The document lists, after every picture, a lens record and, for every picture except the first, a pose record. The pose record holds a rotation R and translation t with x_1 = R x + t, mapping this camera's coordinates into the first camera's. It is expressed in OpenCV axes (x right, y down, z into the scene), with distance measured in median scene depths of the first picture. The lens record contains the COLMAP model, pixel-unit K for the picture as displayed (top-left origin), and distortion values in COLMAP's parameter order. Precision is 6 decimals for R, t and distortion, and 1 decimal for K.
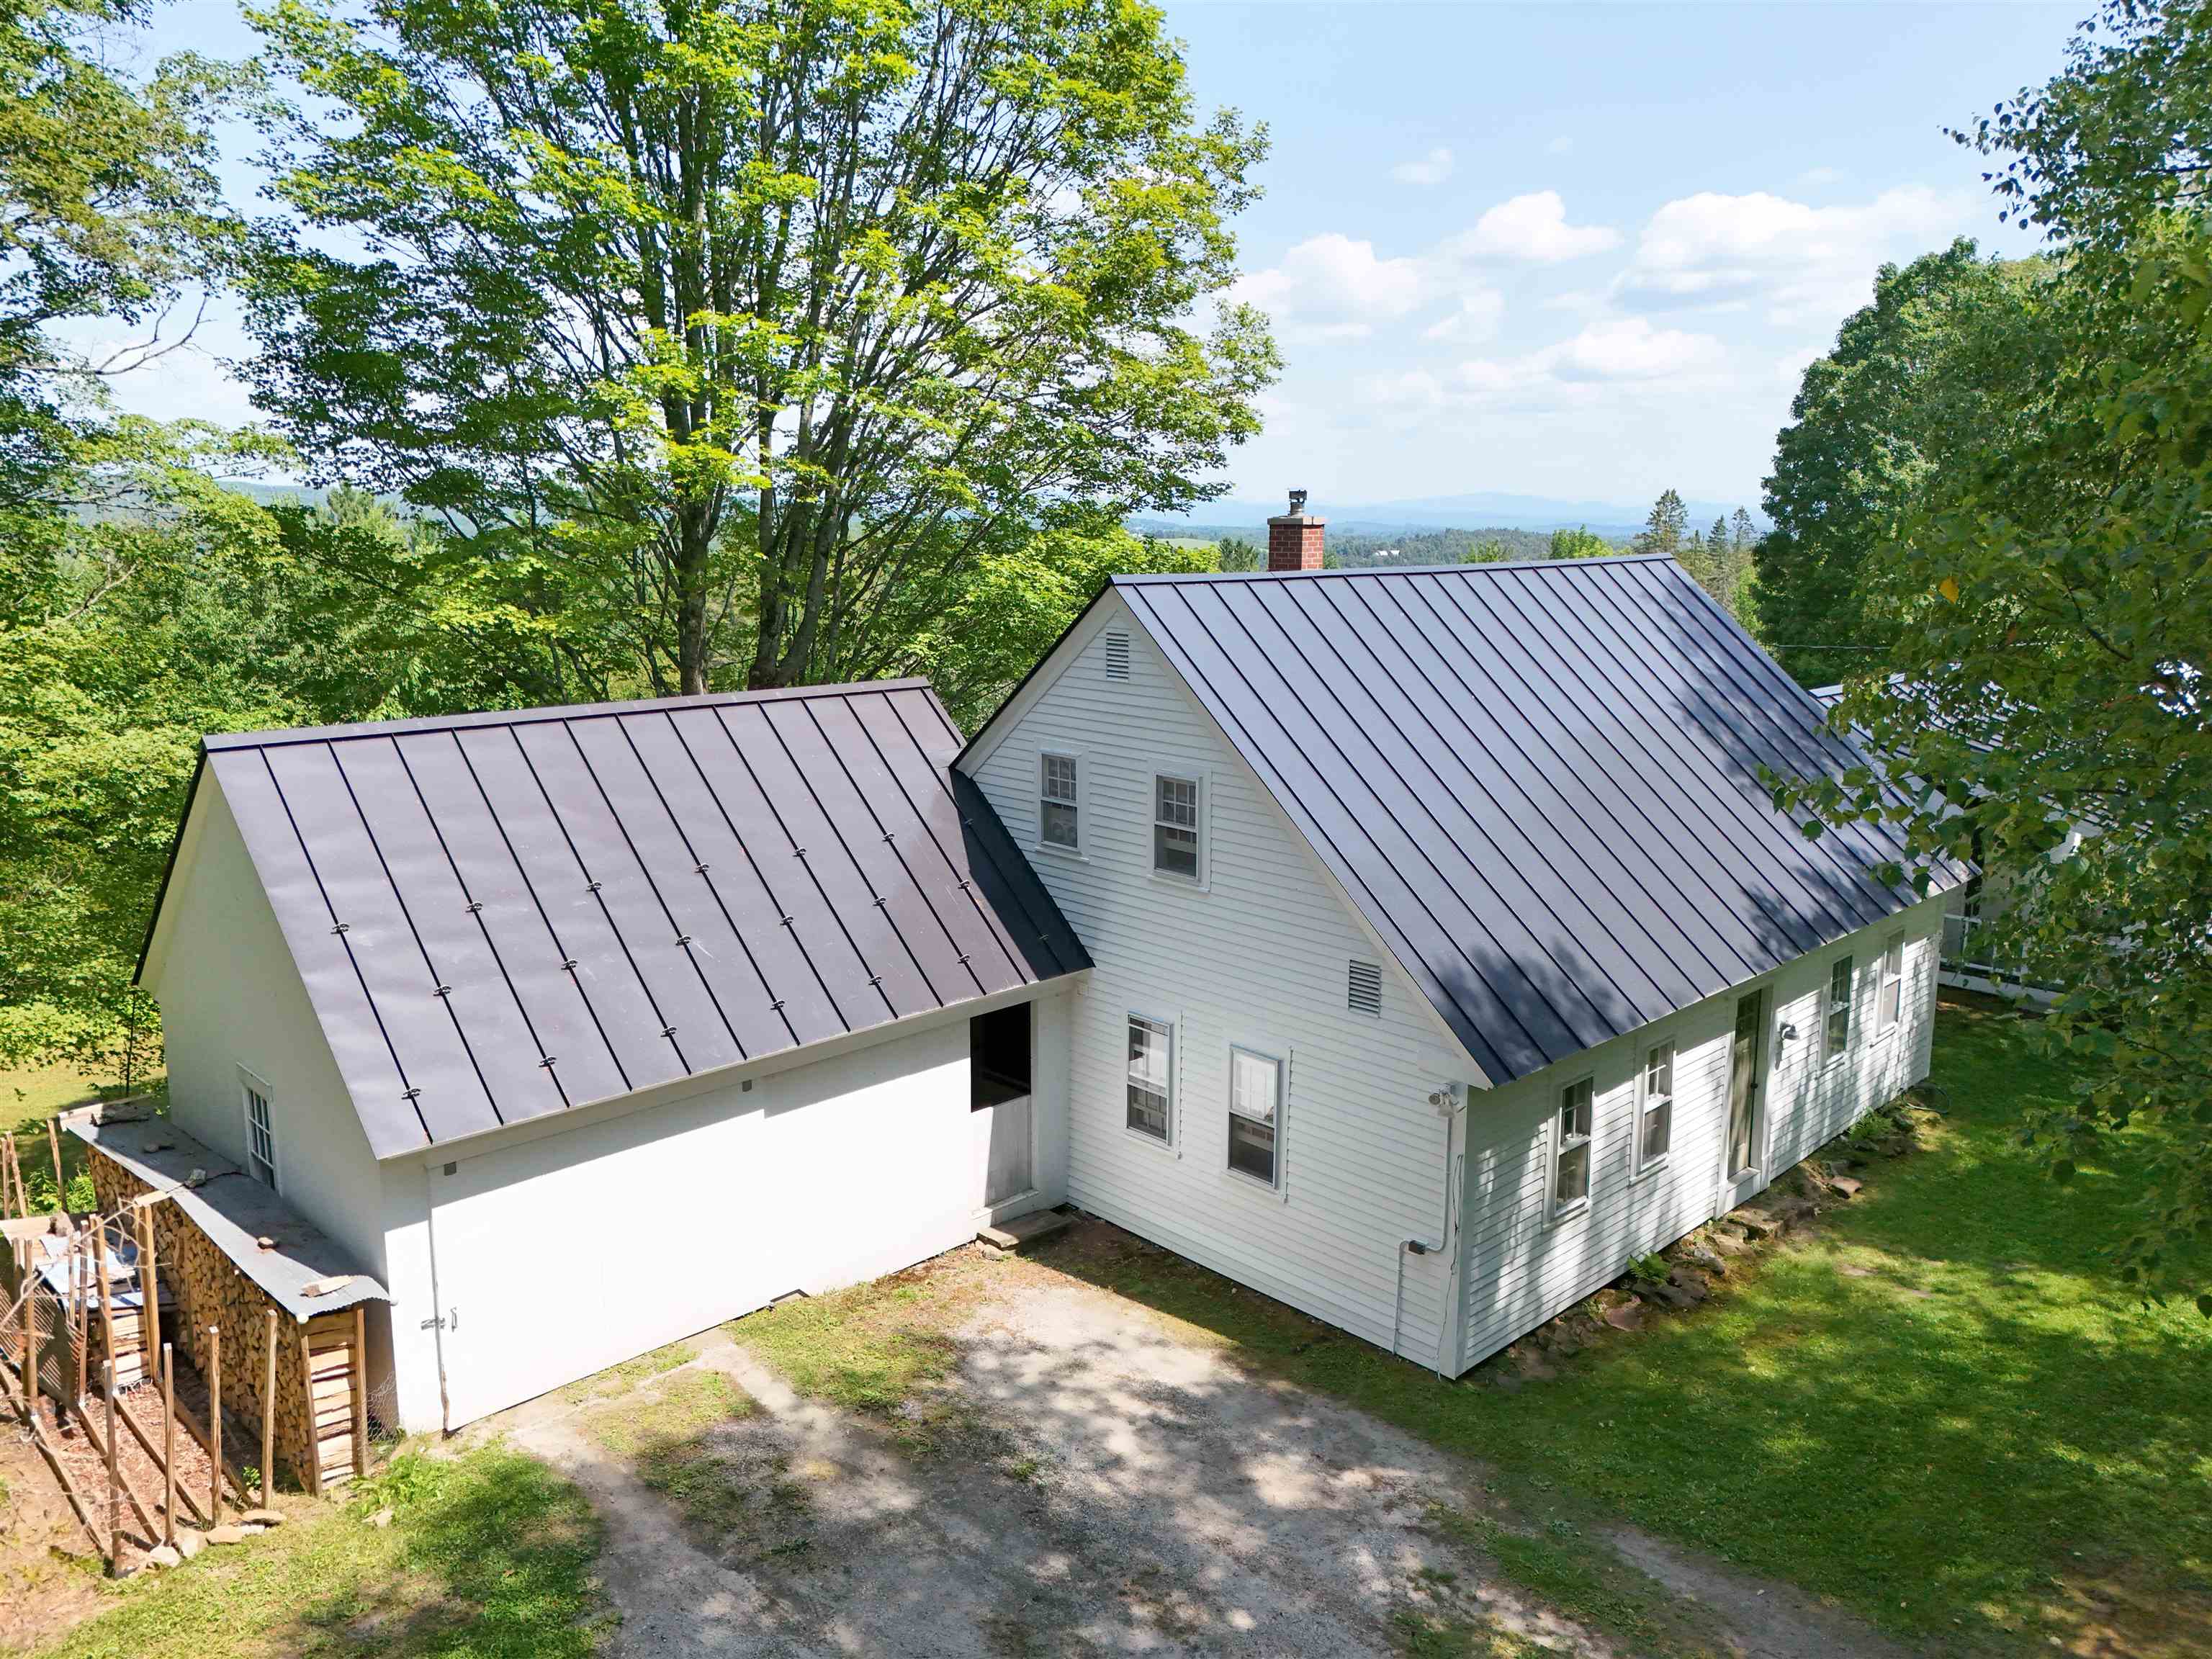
lens RADIAL K [[1661.2, 0, 1093.9], [0, 1661.2, 806.5], [0, 0, 1]] dist [0.136892, -0.224994]
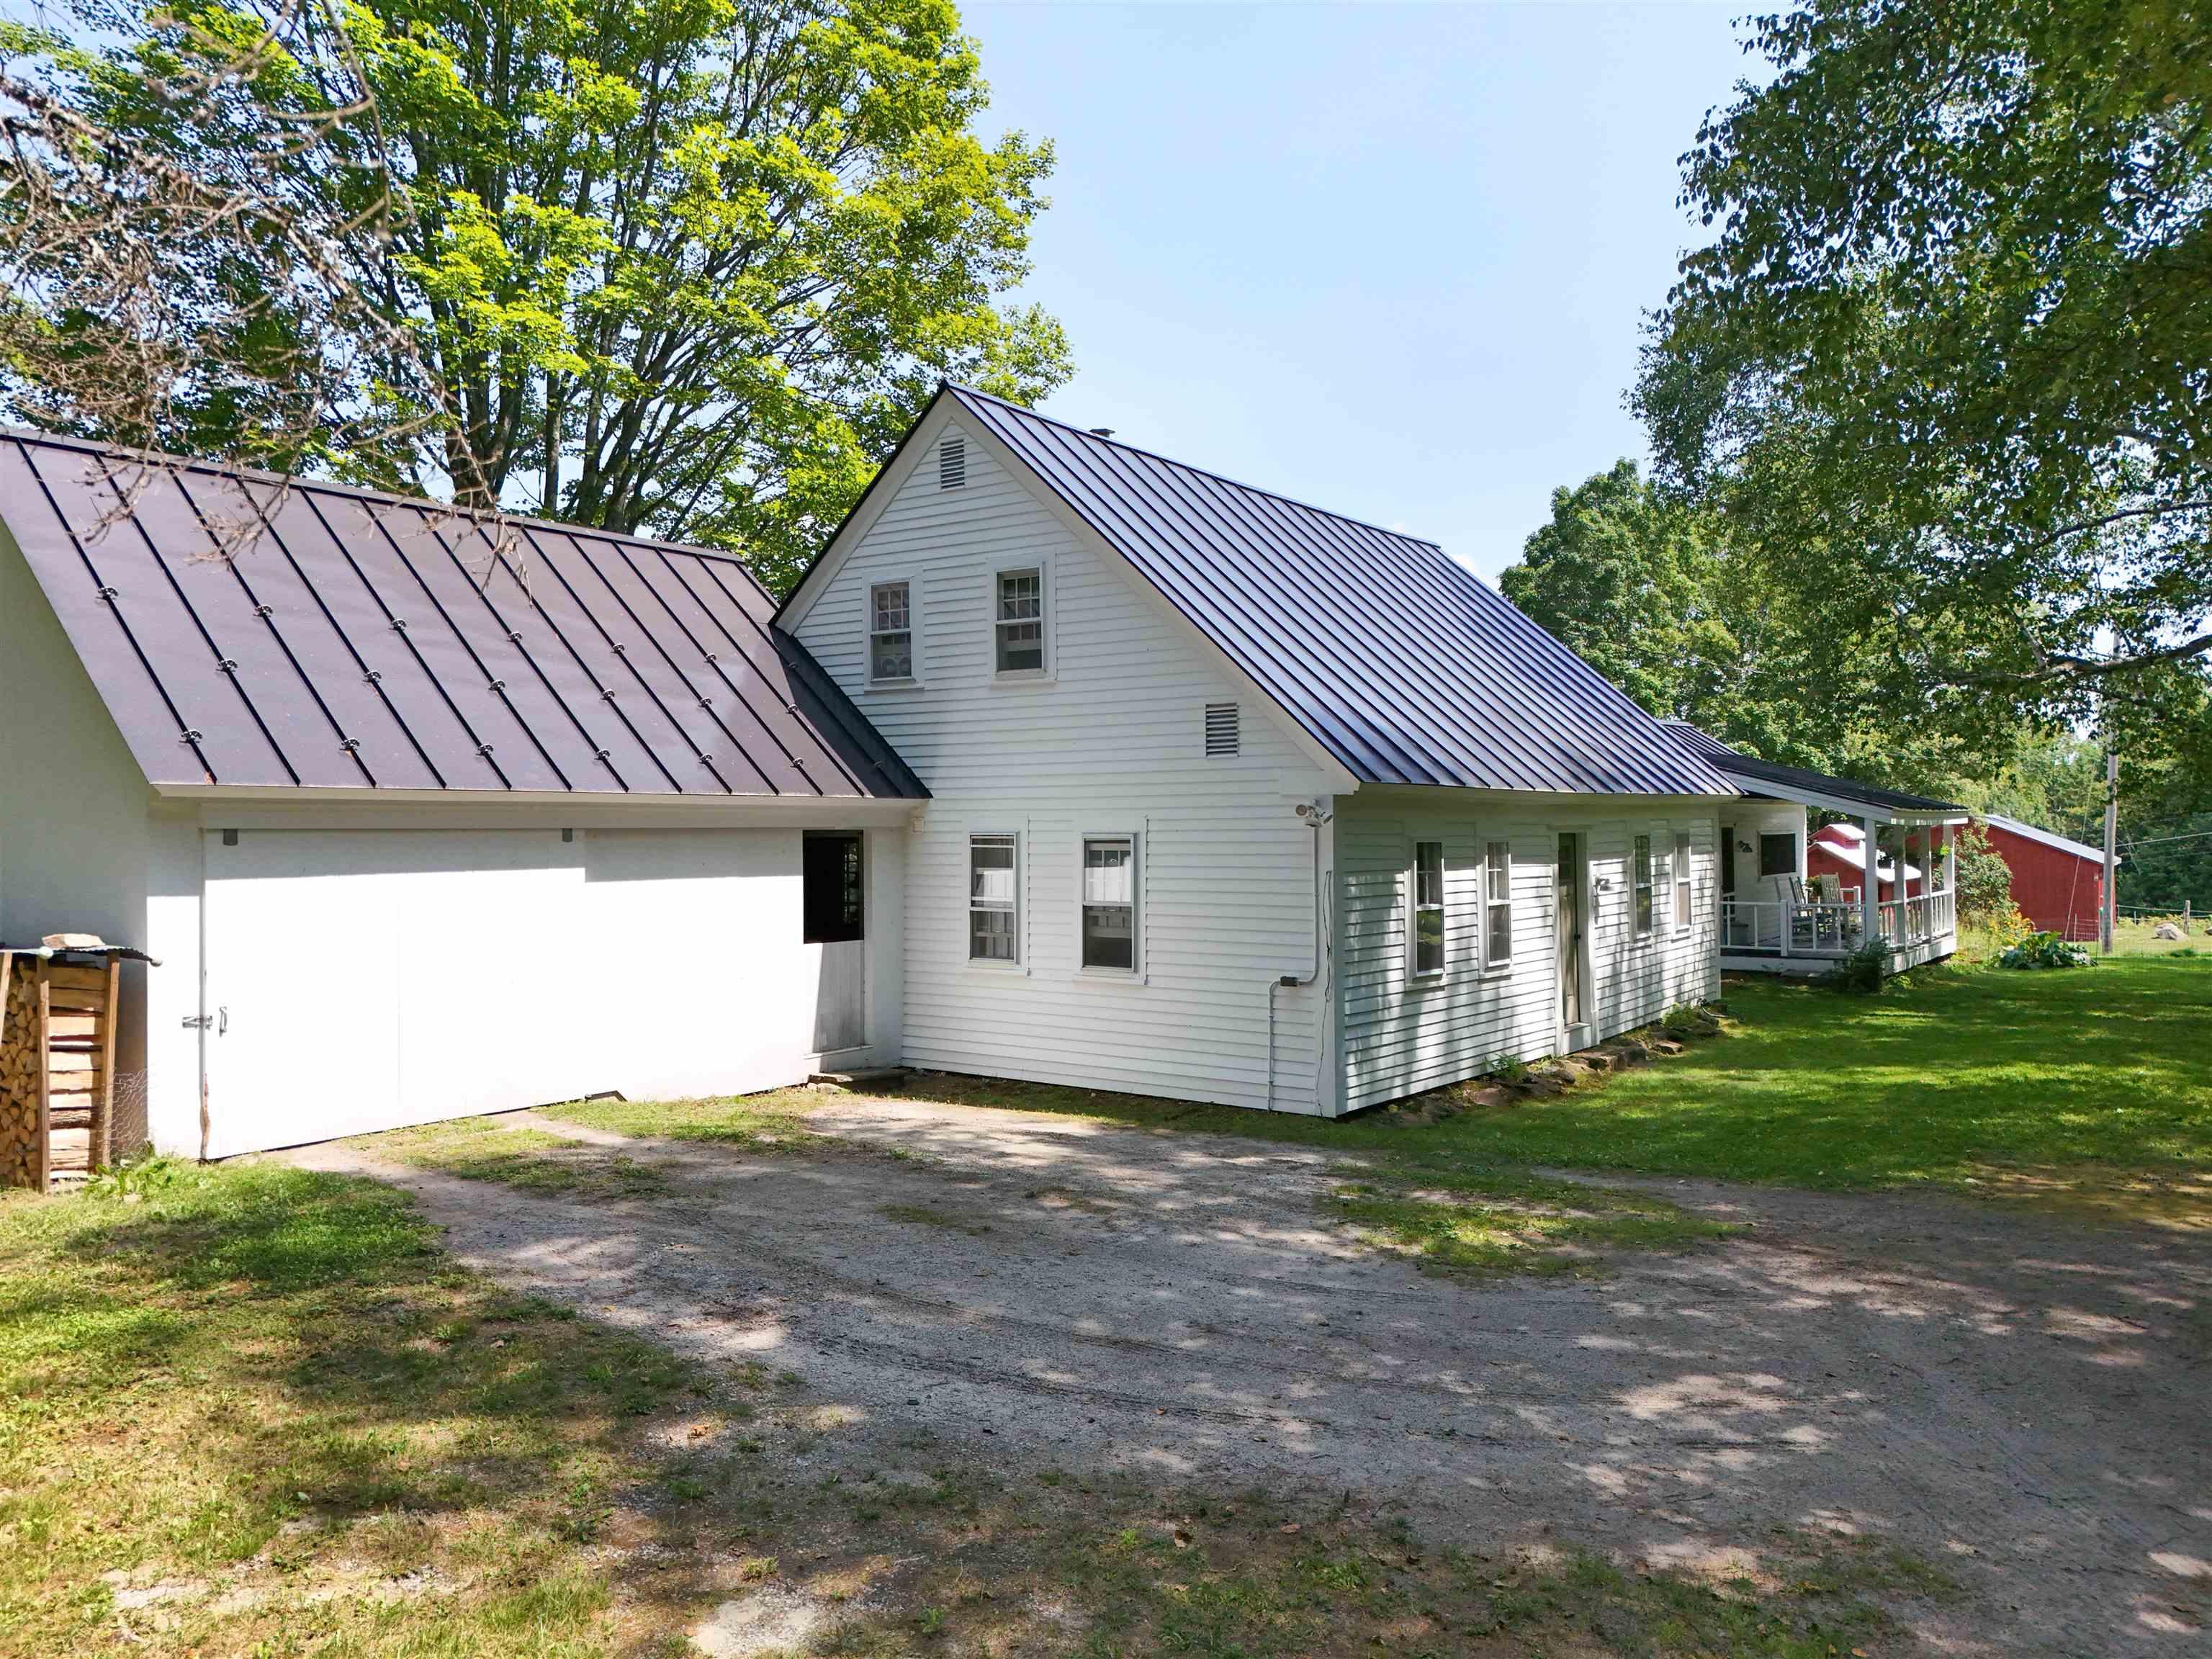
lens RADIAL K [[1661.2, 0, 1093.9], [0, 1661.2, 806.5], [0, 0, 1]] dist [0.136892, -0.224994]
pose [[0.985989, -0.003698, 0.166770, -0.069134], [0.039802, 0.976094, -0.213674, 0.321343], [-0.161993, 0.217318, 0.962565, 0.065030]]
